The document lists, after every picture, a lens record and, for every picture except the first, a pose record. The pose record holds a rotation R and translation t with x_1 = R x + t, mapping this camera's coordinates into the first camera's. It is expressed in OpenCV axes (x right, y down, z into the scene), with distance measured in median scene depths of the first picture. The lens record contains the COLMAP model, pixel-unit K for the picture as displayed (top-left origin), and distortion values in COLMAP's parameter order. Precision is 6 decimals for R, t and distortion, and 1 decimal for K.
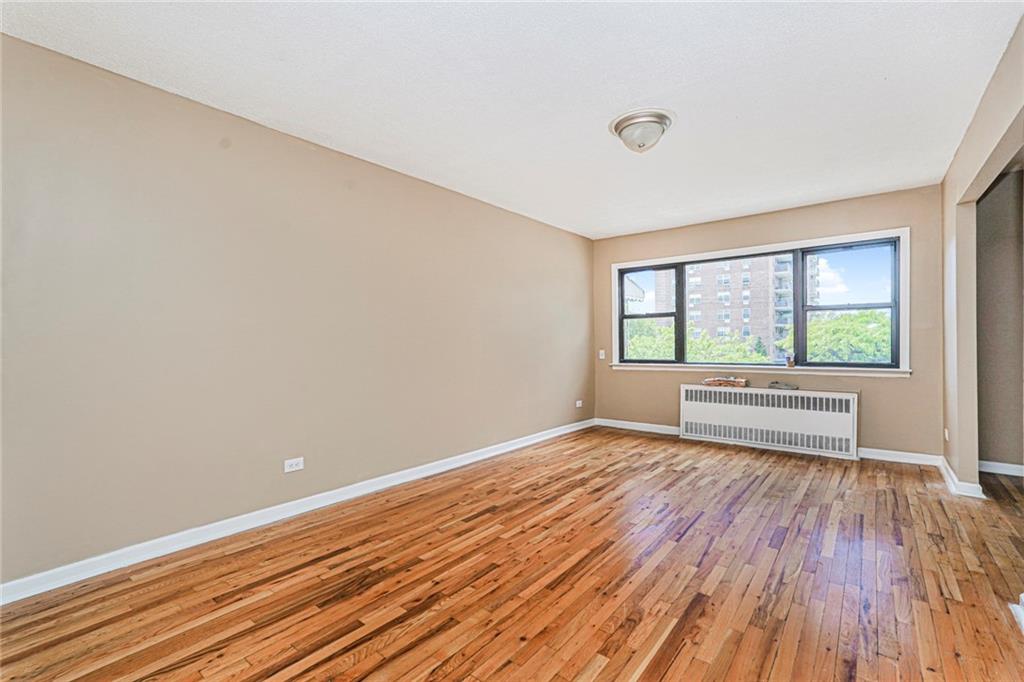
lens RADIAL K [[450.8, 0, 511.2], [0, 450.8, 341.8], [0, 0, 1]] dist [-0.012195, 0.007154]
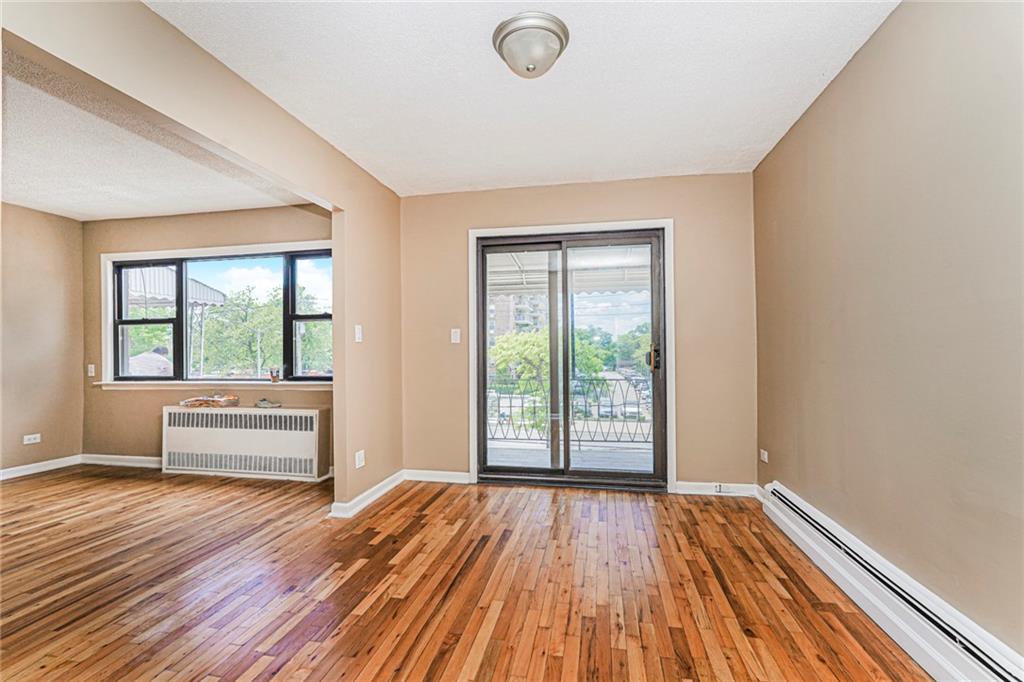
lens RADIAL K [[450.8, 0, 511.2], [0, 450.8, 340.7], [0, 0, 1]] dist [-0.012195, 0.007154]
pose [[0.881879, 0.009117, 0.471388, 0.668621], [0.001651, 0.999747, -0.022424, -0.006429], [-0.471473, 0.020554, 0.881641, -0.017147]]
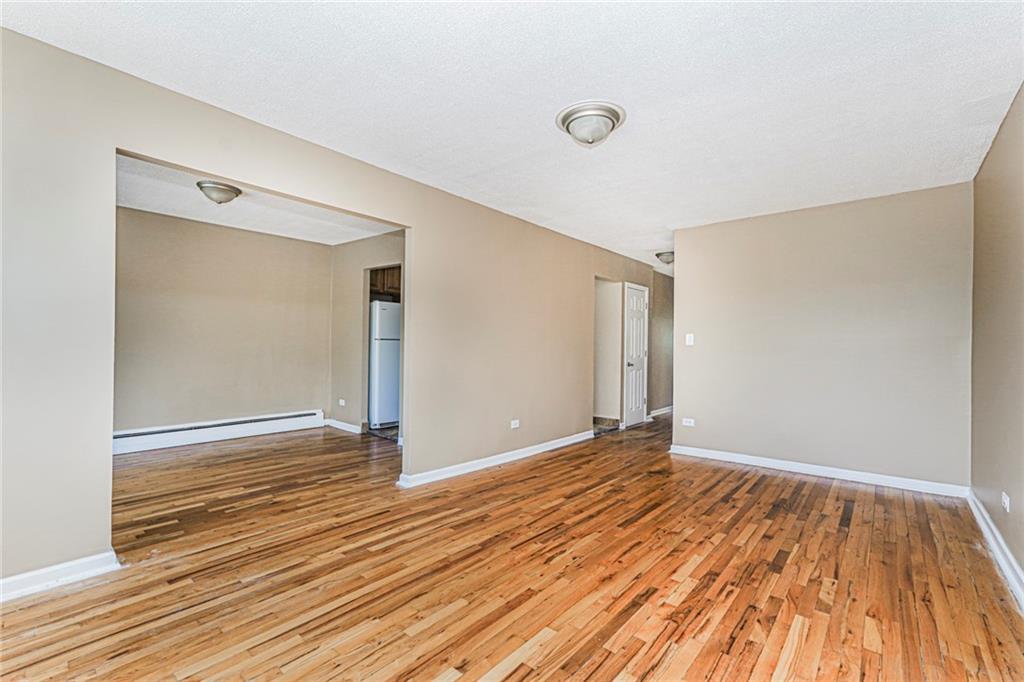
lens RADIAL K [[450.8, 0, 510.4], [0, 450.8, 344.6], [0, 0, 1]] dist [-0.012195, 0.007154]
pose [[-0.999706, -0.007343, 0.023095, 0.284528], [-0.007447, 0.999963, -0.004396, -0.004452], [-0.023062, -0.004567, -0.999724, 1.279593]]
